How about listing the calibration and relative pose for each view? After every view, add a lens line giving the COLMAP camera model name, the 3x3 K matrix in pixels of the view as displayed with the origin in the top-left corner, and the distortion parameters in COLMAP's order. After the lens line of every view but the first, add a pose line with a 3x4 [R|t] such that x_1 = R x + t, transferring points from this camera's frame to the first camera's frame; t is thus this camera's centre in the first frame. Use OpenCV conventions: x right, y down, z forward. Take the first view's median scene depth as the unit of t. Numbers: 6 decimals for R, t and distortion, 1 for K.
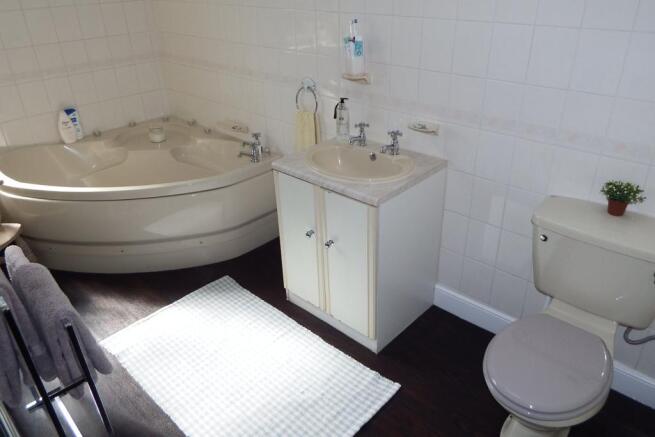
lens RADIAL K [[480.1, 0, 328.6], [0, 480.1, 216.9], [0, 0, 1]] dist [0.001331, -0.009283]
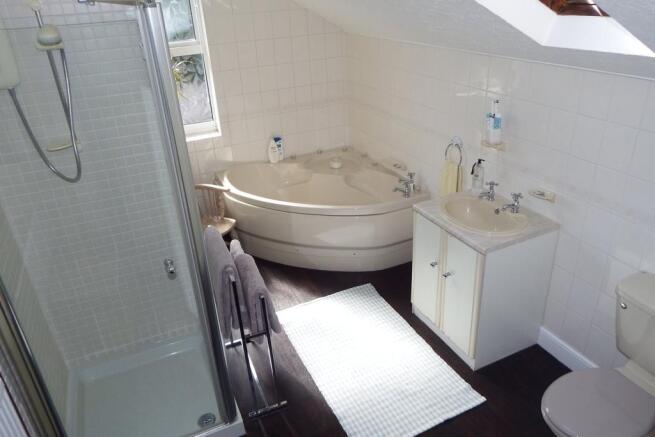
lens RADIAL K [[480.1, 0, 328.6], [0, 480.1, 216.9], [0, 0, 1]] dist [0.001331, -0.009283]
pose [[0.929763, 0.146840, -0.337607, 0.104846], [-0.152629, 0.988238, 0.009489, -0.054864], [0.335029, 0.042706, 0.941239, -0.276651]]
